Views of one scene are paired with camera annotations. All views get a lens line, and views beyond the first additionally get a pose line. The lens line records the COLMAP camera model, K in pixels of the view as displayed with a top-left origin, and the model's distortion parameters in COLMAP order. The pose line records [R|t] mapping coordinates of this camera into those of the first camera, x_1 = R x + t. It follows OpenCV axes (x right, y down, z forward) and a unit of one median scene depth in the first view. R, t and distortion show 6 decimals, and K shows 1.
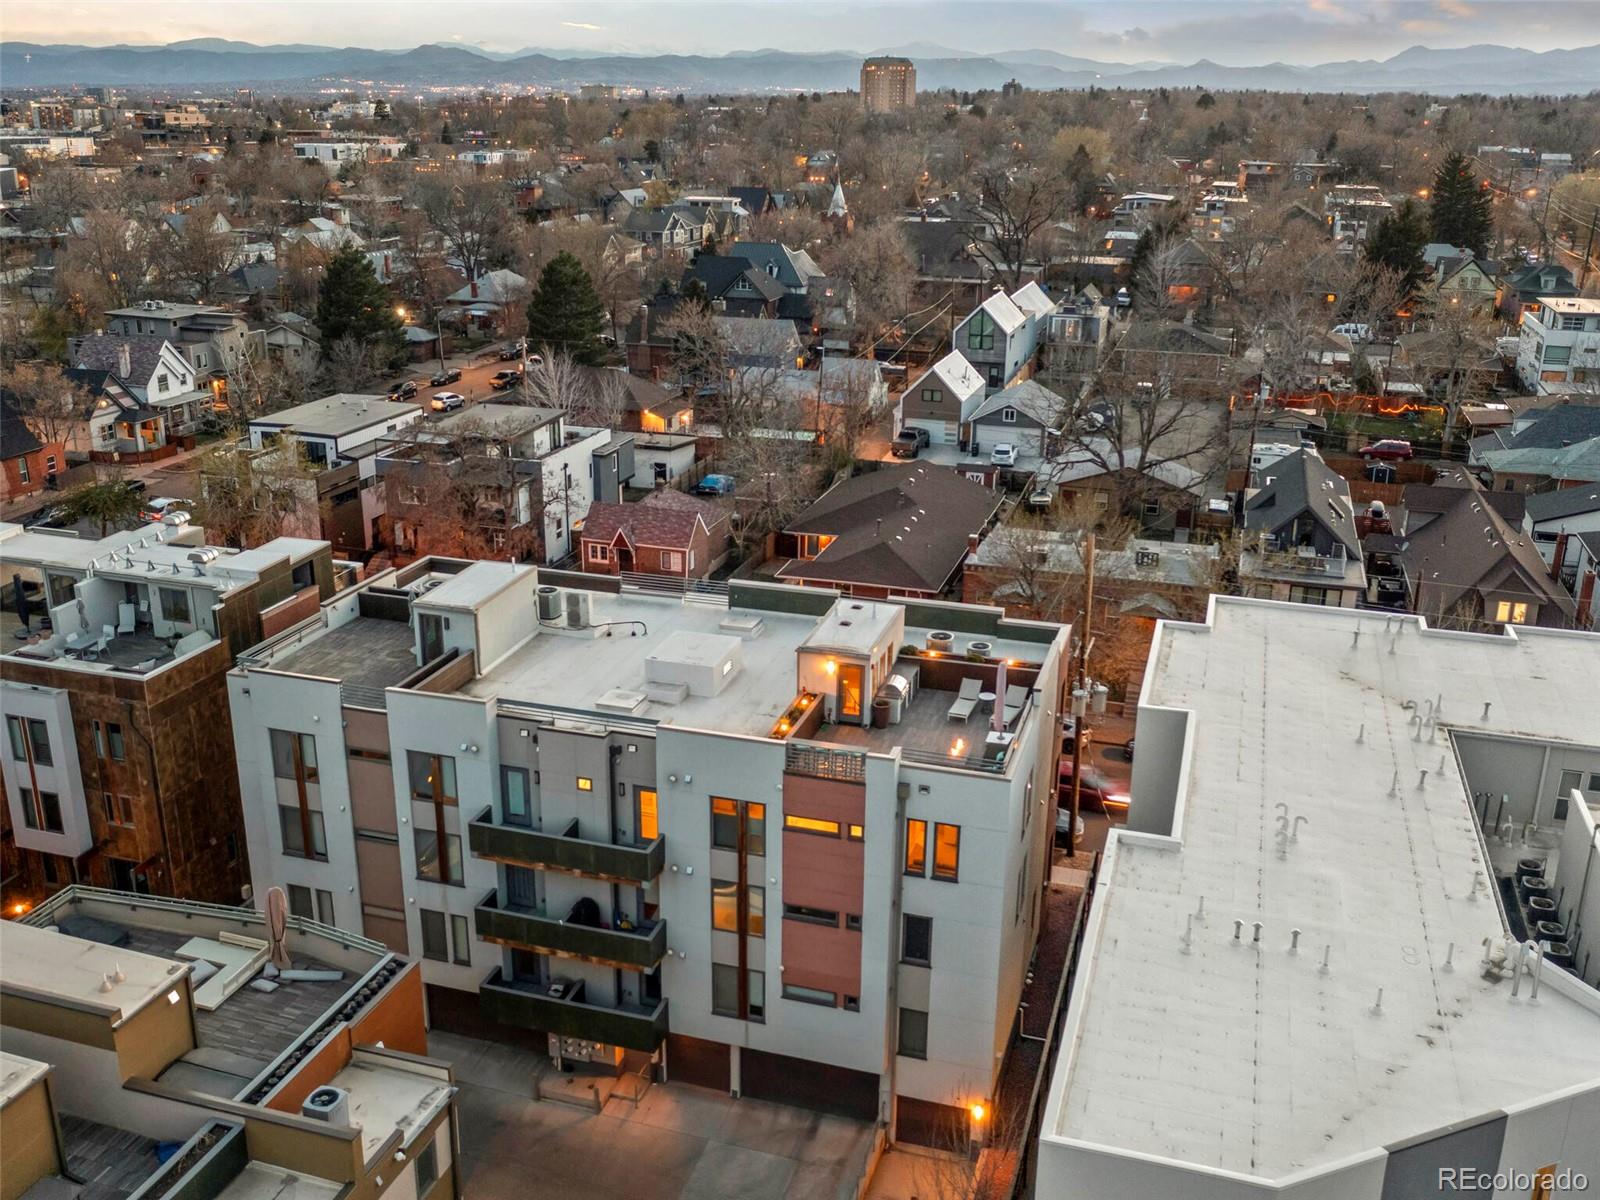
lens RADIAL K [[1478.4, 0, 800.0], [0, 1478.4, 600.0], [0, 0, 1]] dist [-0.014011, 0.001919]
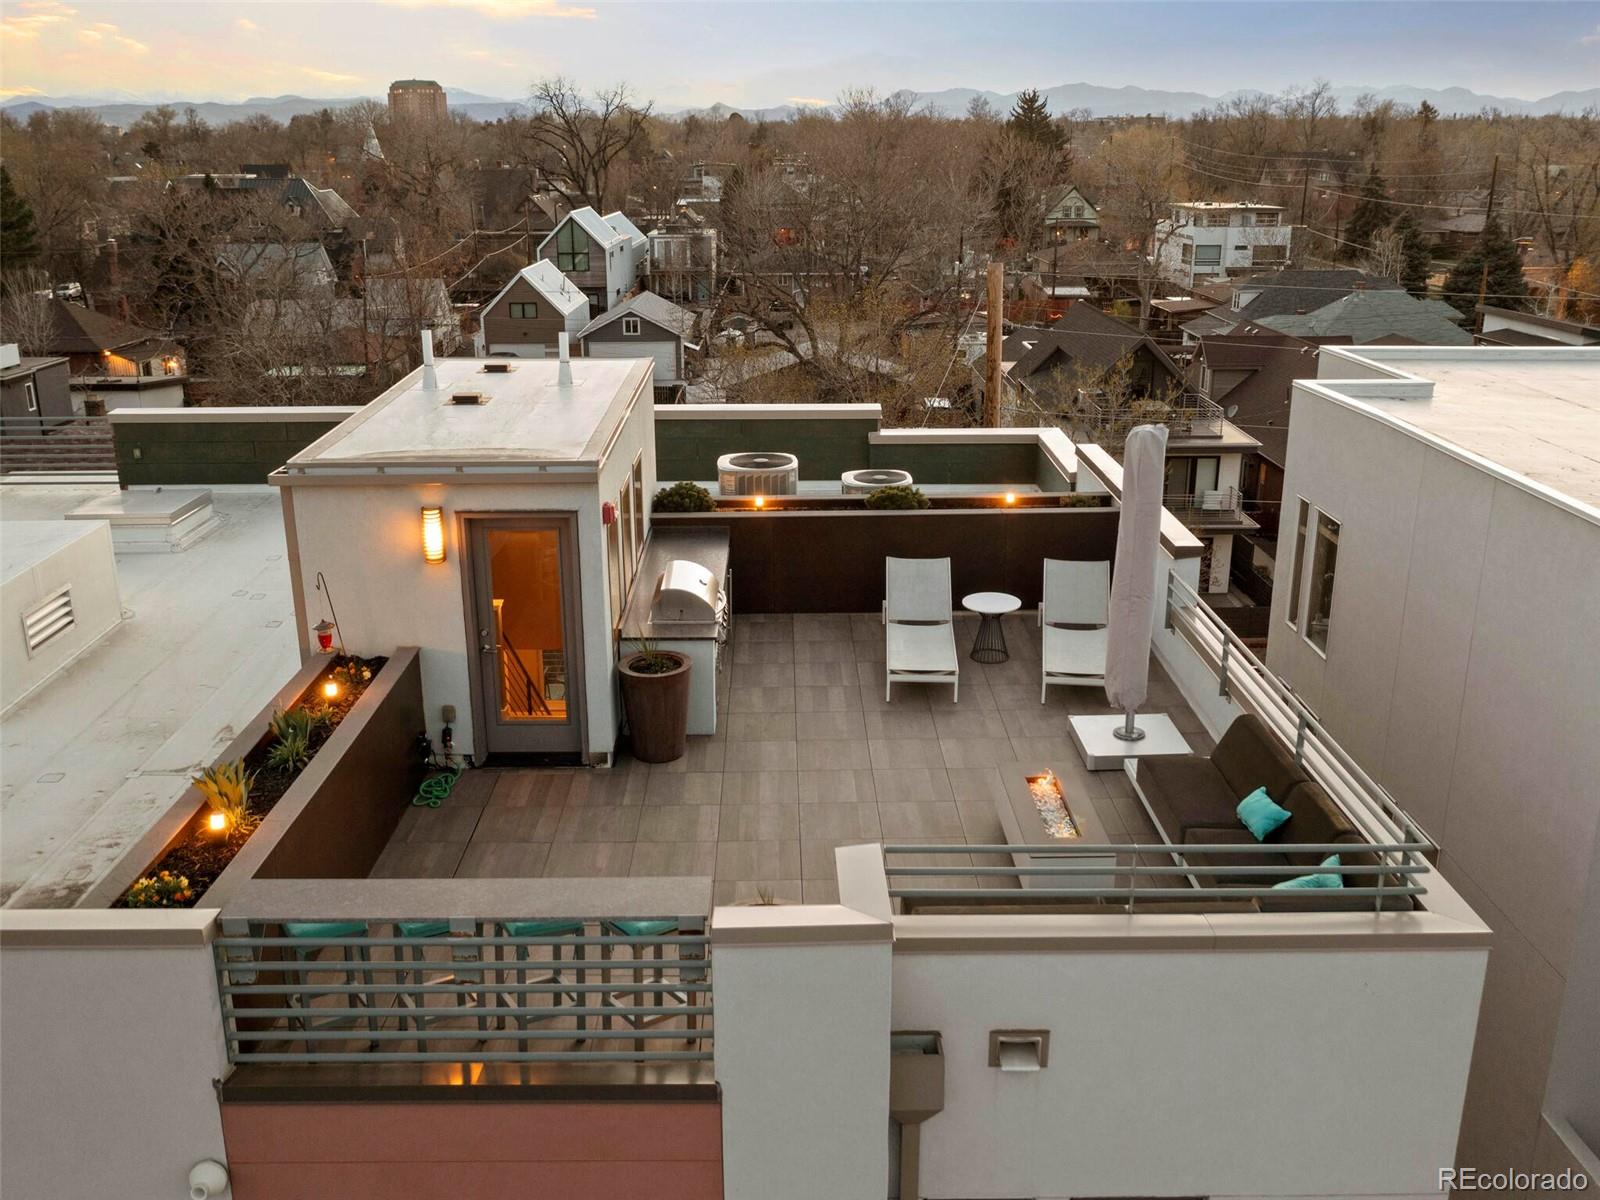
lens RADIAL K [[1423.2, 0, 800.0], [0, 1423.2, 600.0], [0, 0, 1]] dist [-0.017864, -0.002881]
pose [[0.953231, -0.104698, 0.283528, 0.004307], [0.109810, 0.993950, -0.002150, 0.023973], [-0.281588, 0.033183, 0.958962, 0.290143]]
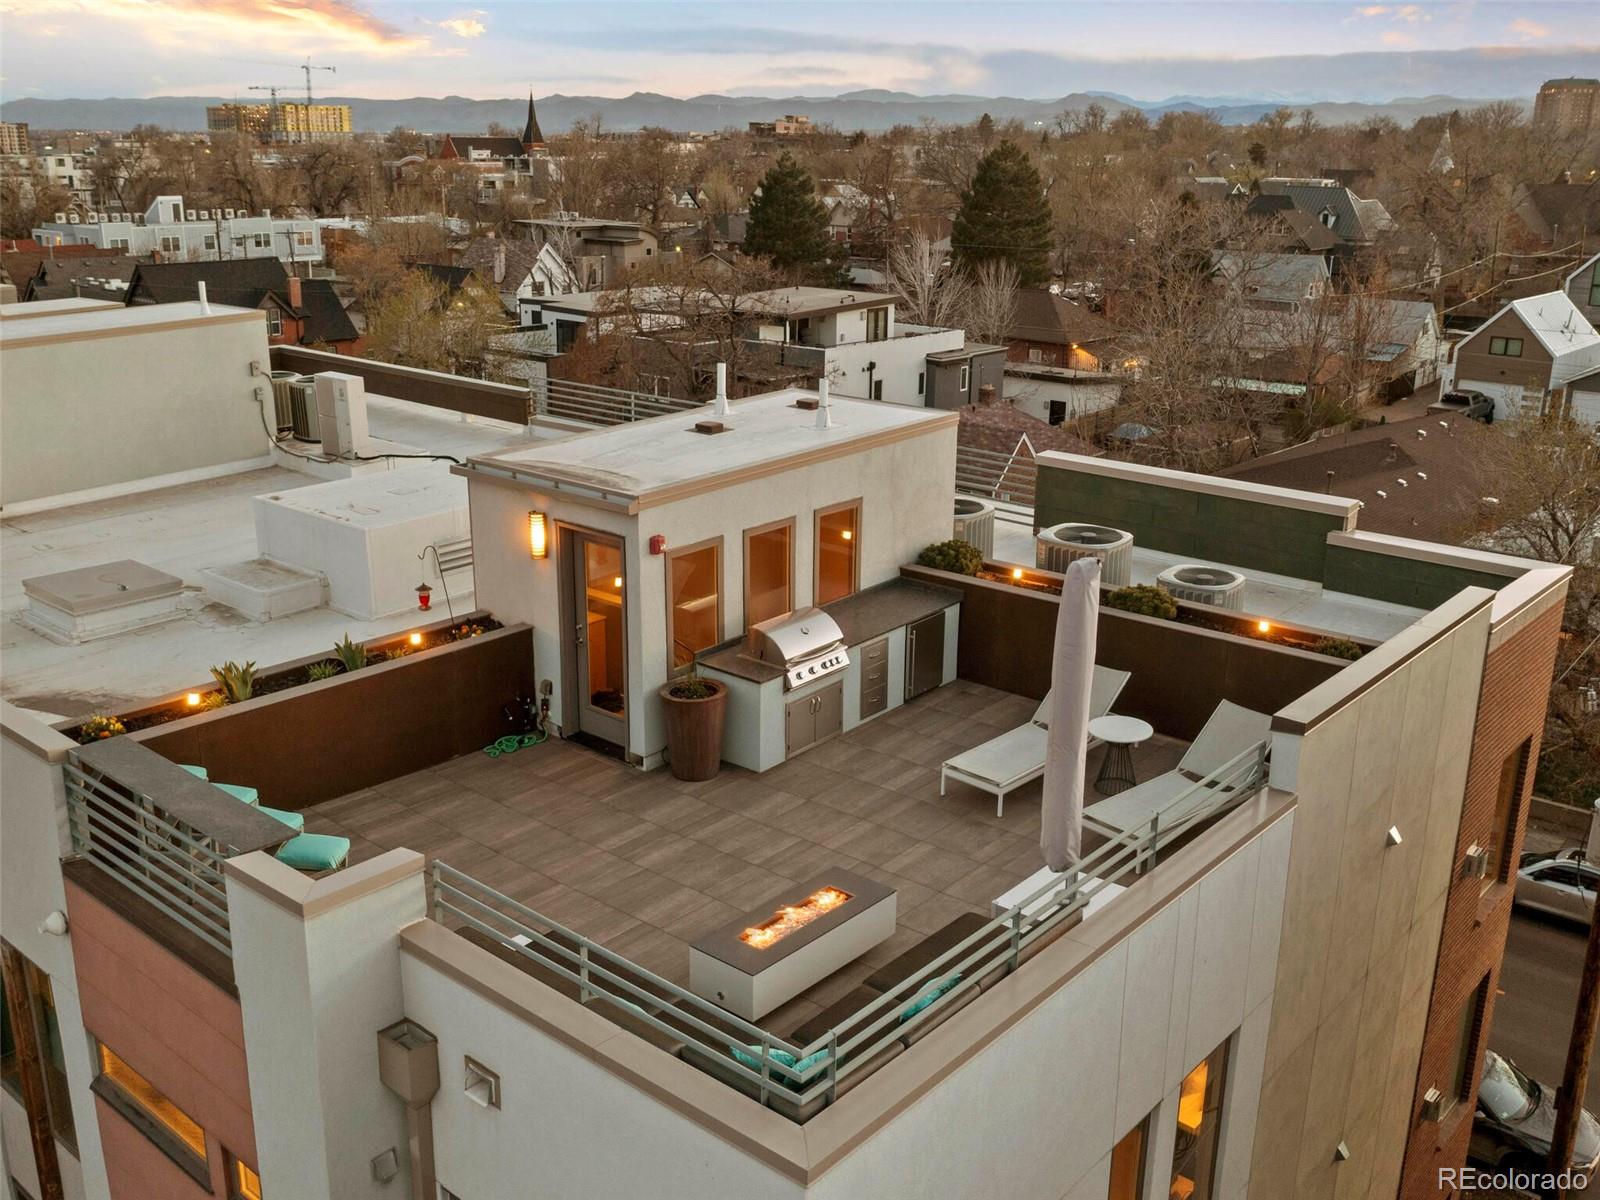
lens RADIAL K [[1478.4, 0, 800.0], [0, 1478.4, 600.0], [0, 0, 1]] dist [-0.014011, 0.001919]
pose [[0.916549, 0.116934, -0.382445, 0.067529], [-0.129433, 0.991563, -0.007020, 0.020291], [0.378398, 0.055935, 0.923951, 0.287666]]
